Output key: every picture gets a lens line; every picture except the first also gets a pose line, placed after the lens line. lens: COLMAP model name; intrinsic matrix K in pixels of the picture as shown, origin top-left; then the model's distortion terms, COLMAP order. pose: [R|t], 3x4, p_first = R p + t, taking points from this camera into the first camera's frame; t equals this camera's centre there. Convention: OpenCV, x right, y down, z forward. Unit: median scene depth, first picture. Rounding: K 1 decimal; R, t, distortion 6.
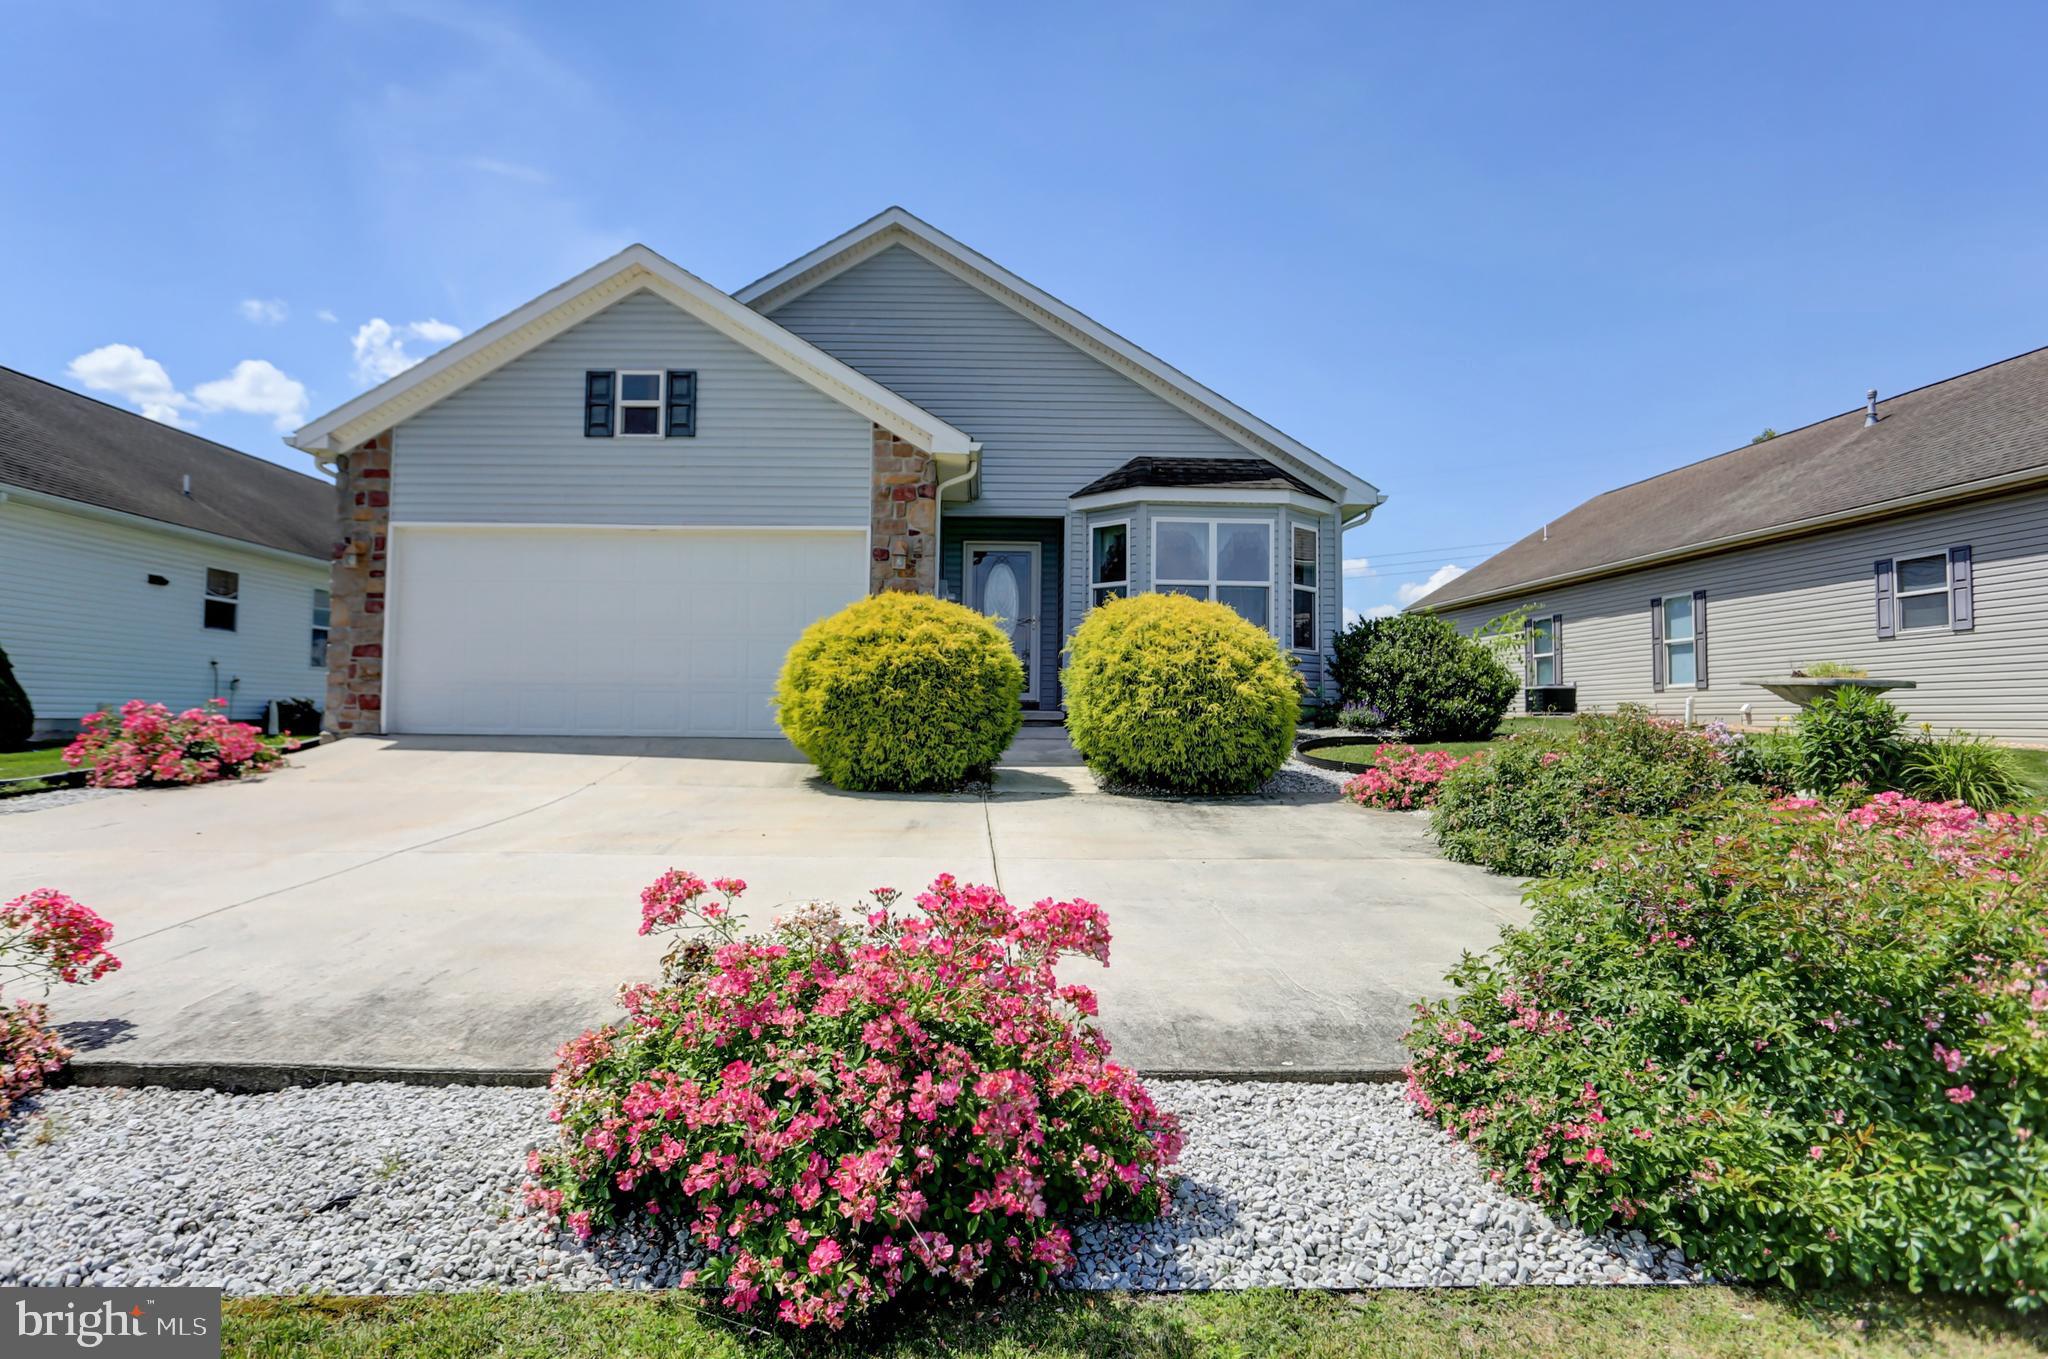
lens RADIAL K [[1233.6, 0, 1002.5], [0, 1233.6, 657.5], [0, 0, 1]] dist [-0.038564, 0.001698]
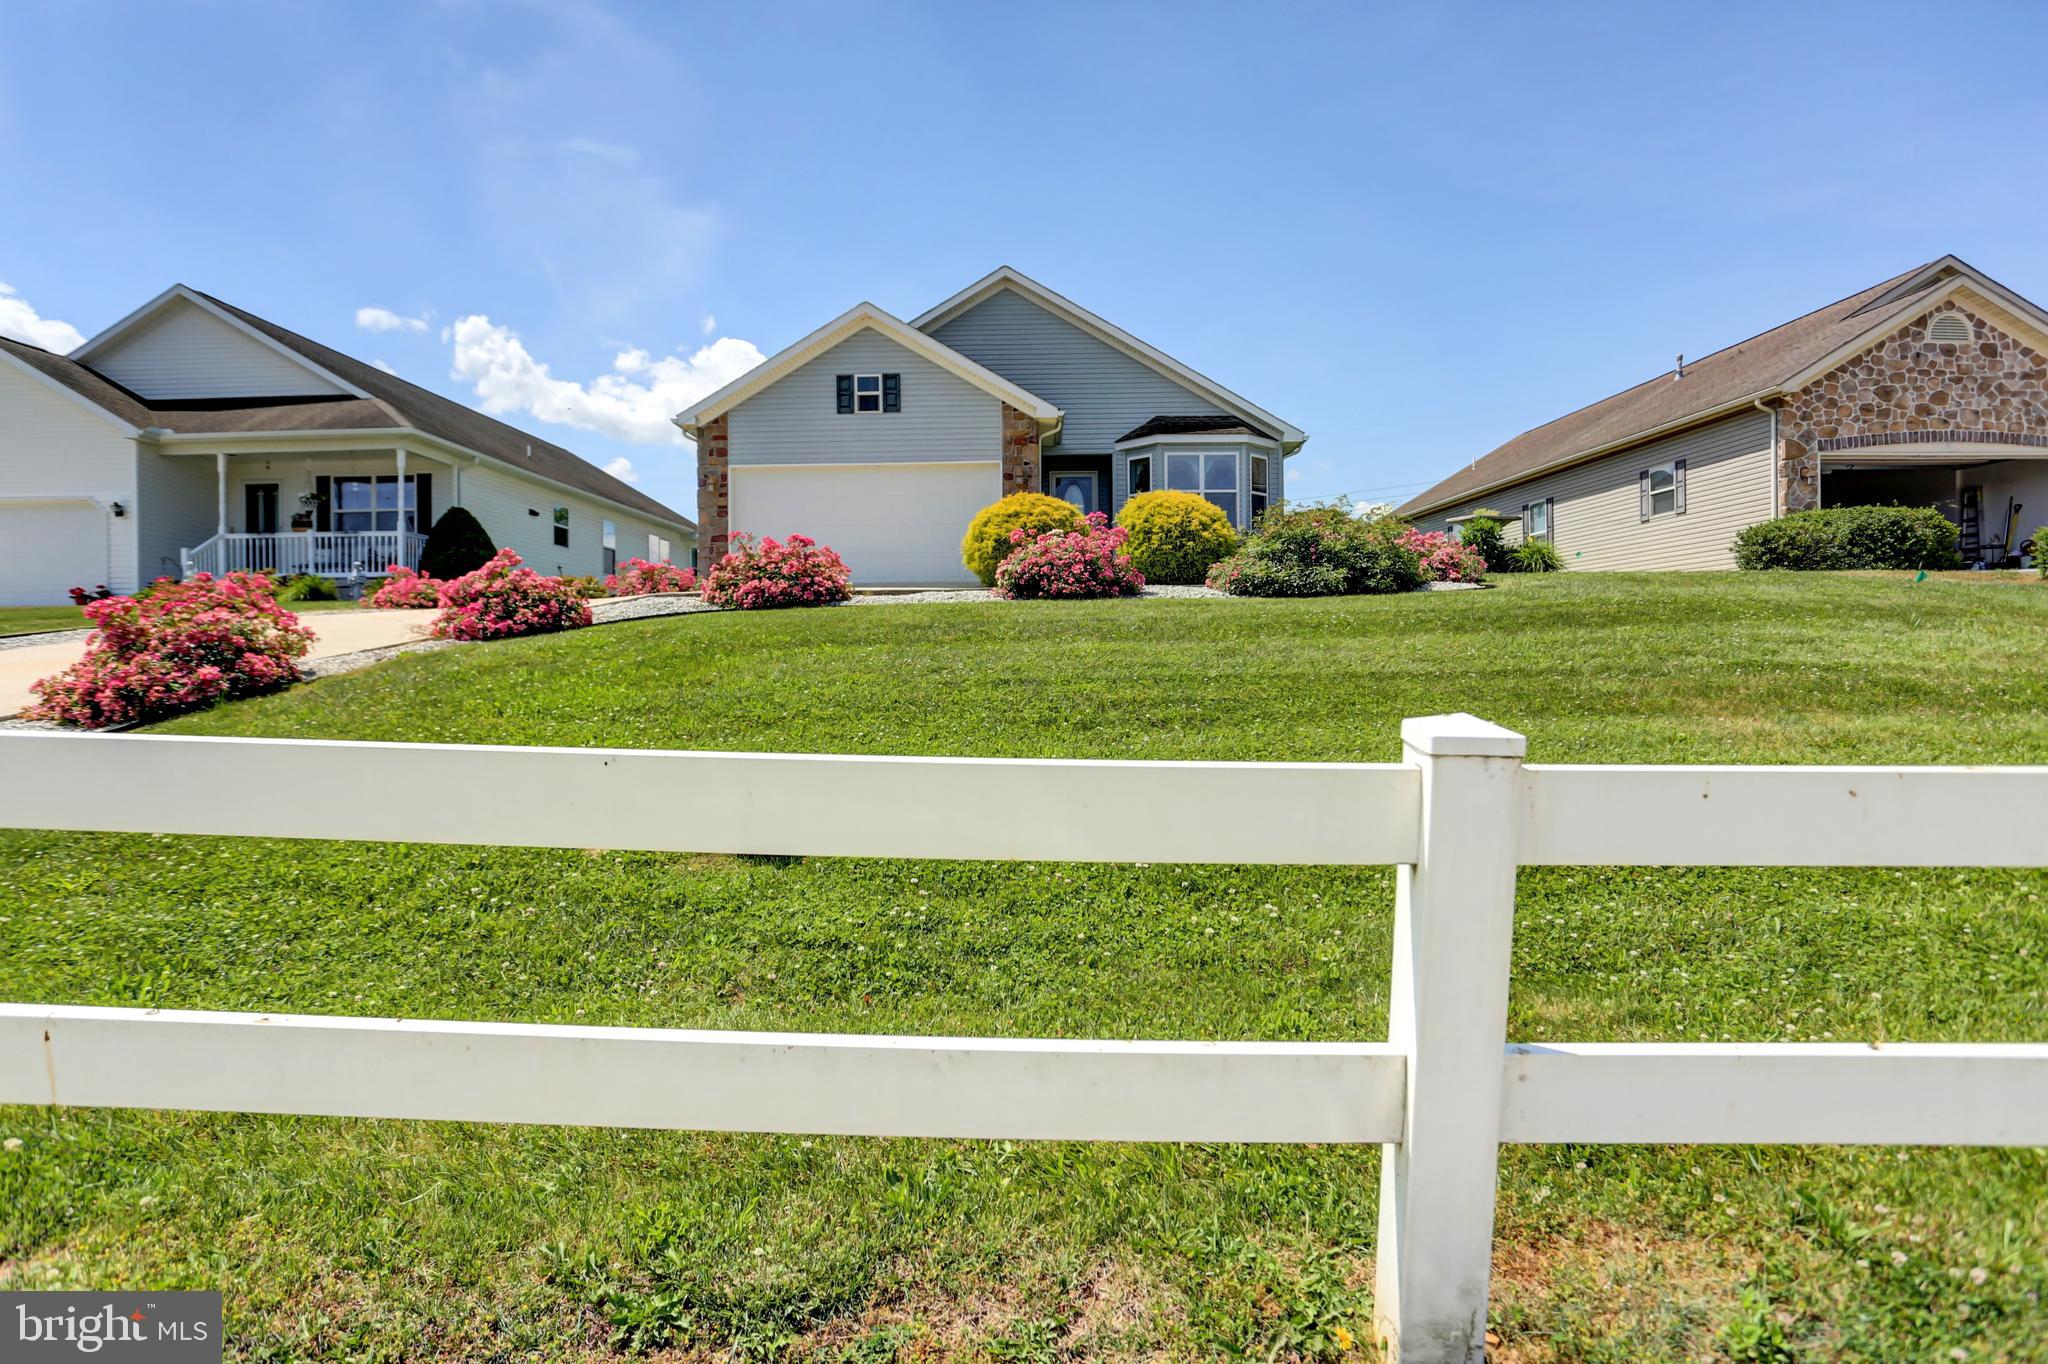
lens RADIAL K [[1144.4, 0, 1012.3], [0, 1144.4, 674.9], [0, 0, 1]] dist [-0.048539, 0.001043]
pose [[0.999107, -0.019730, -0.037354, -0.037369], [0.021989, 0.997891, 0.061069, 0.098776], [0.036070, -0.061836, 0.997434, -0.638649]]
